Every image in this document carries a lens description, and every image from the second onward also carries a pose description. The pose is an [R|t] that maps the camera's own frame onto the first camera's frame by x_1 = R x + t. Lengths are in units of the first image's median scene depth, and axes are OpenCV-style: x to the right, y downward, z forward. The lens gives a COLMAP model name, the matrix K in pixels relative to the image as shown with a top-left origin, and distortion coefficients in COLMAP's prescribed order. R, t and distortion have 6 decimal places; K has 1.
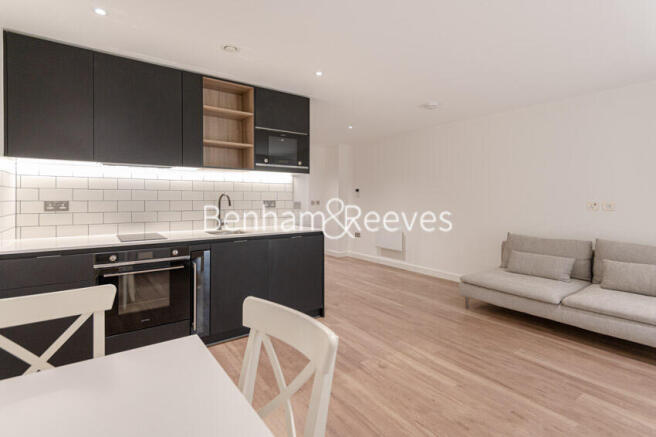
lens RADIAL K [[319.5, 0, 328.3], [0, 319.5, 202.5], [0, 0, 1]] dist [-0.001398, -0.000312]
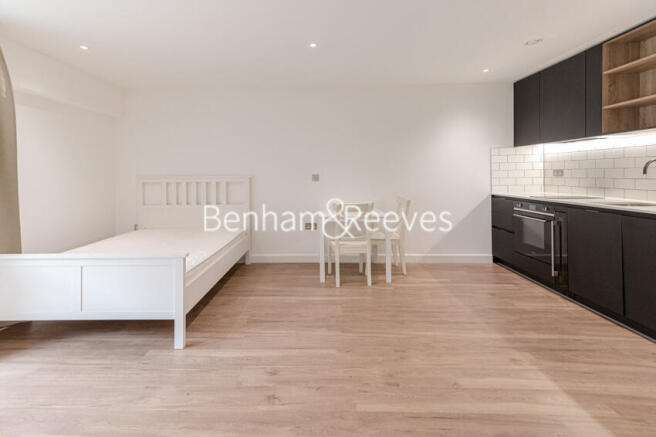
lens RADIAL K [[316.8, 0, 311.3], [0, 316.8, 170.8], [0, 0, 1]] dist [0.017864, -0.000384]
pose [[-0.594082, 0.002131, -0.804402, 1.069746], [0.006692, 0.999975, -0.002293, -0.002699], [0.804377, -0.006746, -0.594081, 0.961591]]
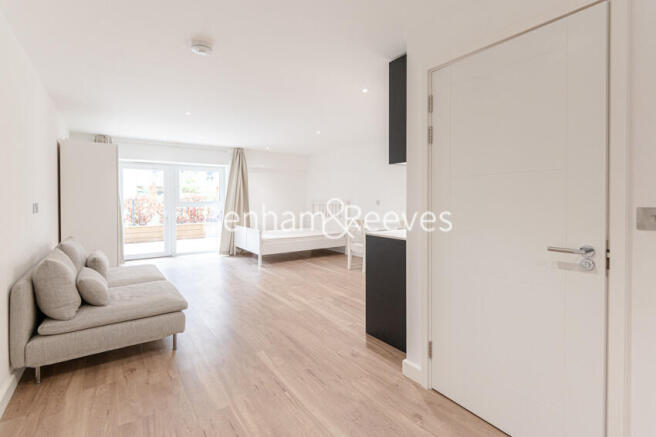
lens RADIAL K [[316.6, 0, 326.2], [0, 316.6, 199.7], [0, 0, 1]] dist [-0.000332, -0.000005]
pose [[-0.999958, 0.004012, 0.008254, 0.112154], [0.004087, 0.999951, 0.009057, -0.018972], [-0.008218, 0.009090, -0.999925, 2.378616]]
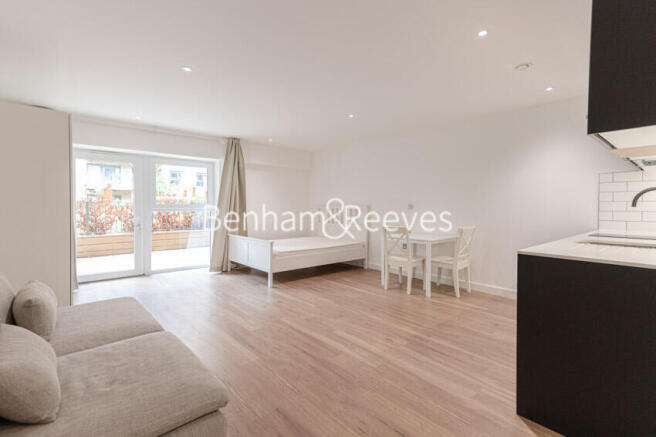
lens RADIAL K [[314.5, 0, 329.2], [0, 314.5, 208.4], [0, 0, 1]] dist [0.021186, -0.000039]
pose [[-0.994445, -0.001809, -0.105246, 0.458069], [-0.003455, 0.999875, 0.015460, 0.007352], [0.105205, 0.015737, -0.994326, 1.905286]]
